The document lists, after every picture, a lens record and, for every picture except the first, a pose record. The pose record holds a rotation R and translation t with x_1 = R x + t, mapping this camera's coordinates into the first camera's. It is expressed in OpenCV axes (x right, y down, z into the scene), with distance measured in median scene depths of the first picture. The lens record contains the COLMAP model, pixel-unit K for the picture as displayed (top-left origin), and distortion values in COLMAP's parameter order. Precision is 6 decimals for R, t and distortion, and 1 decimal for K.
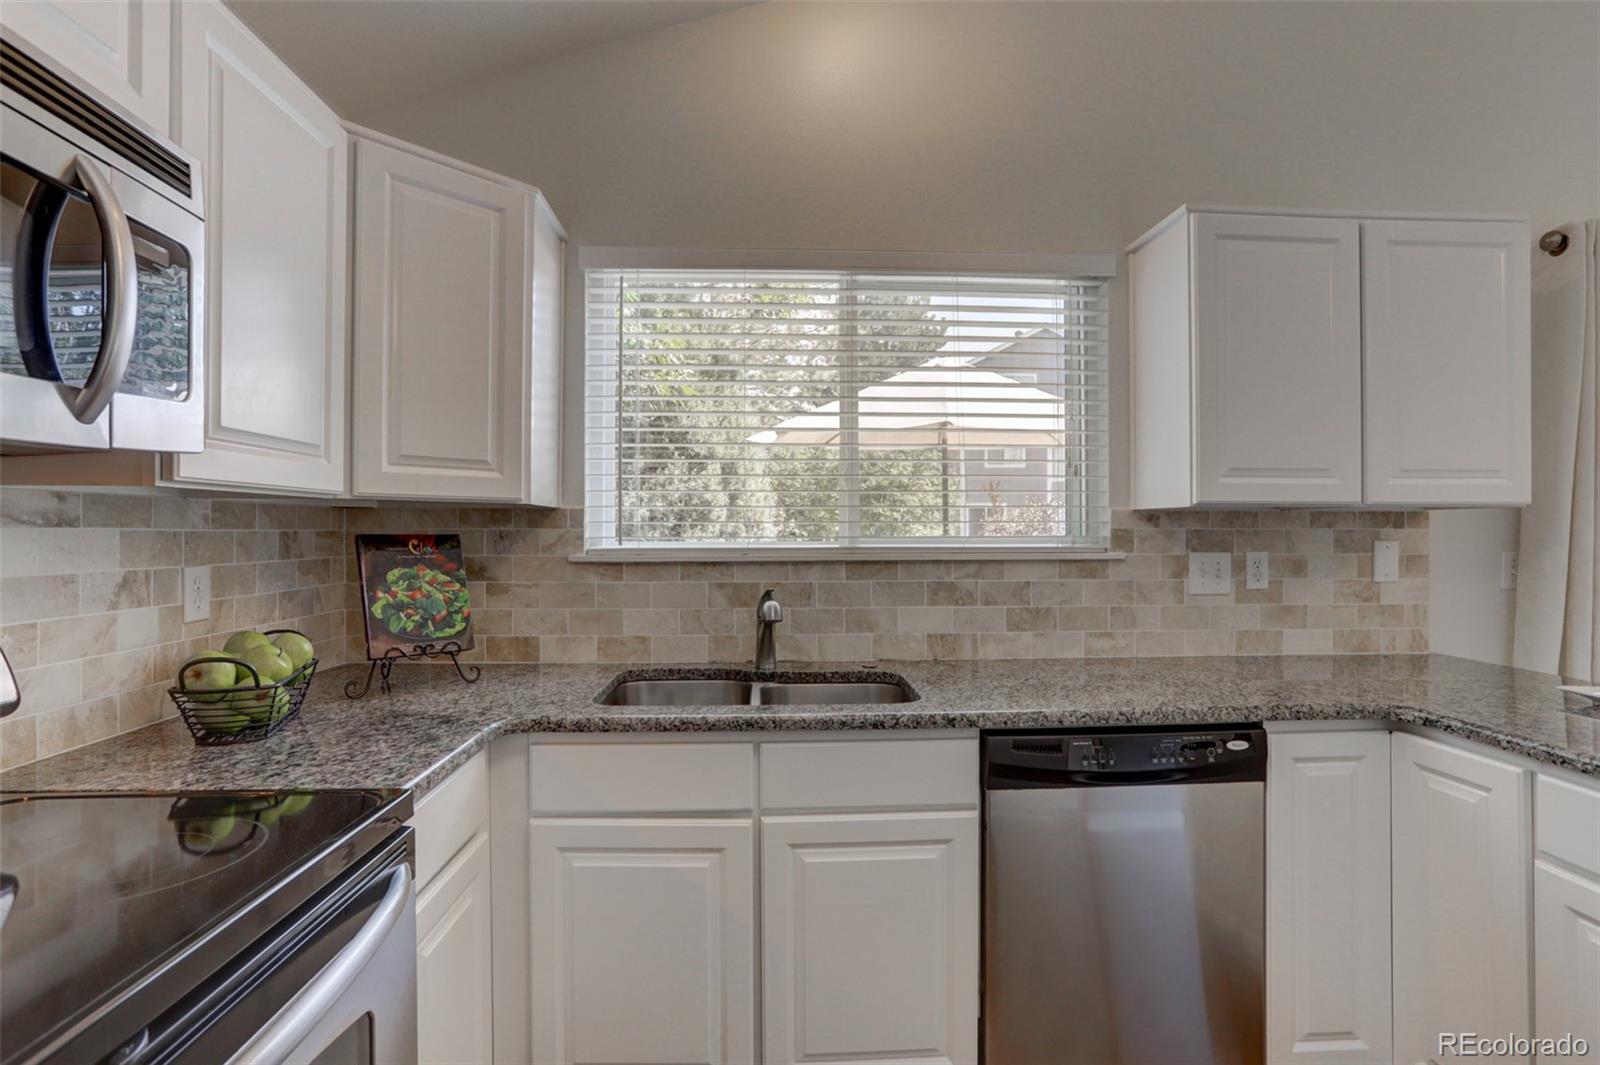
lens RADIAL K [[779.8, 0, 795.1], [0, 779.8, 531.2], [0, 0, 1]] dist [-0.046555, 0.000361]
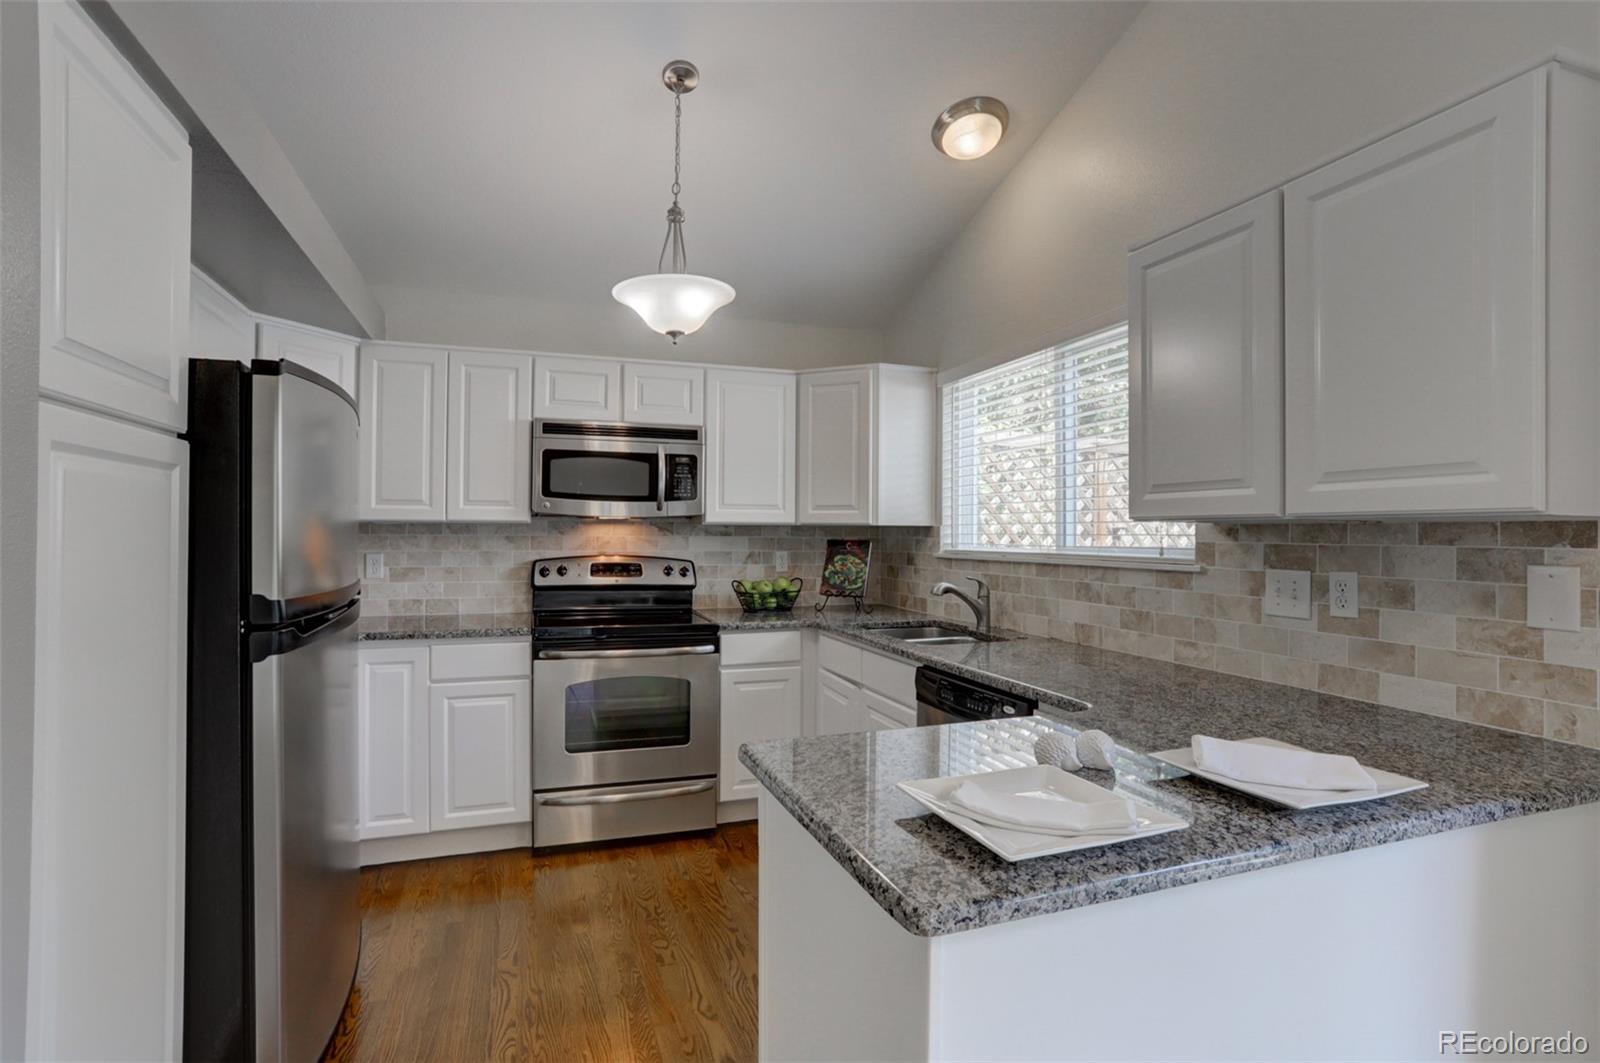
lens RADIAL K [[779.8, 0, 795.1], [0, 779.8, 530.2], [0, 0, 1]] dist [-0.046555, 0.000361]
pose [[0.279789, -0.000806, -0.960061, 1.239165], [-0.004832, 0.999986, -0.002247, -0.014023], [0.960049, 0.005268, 0.279781, 0.201281]]
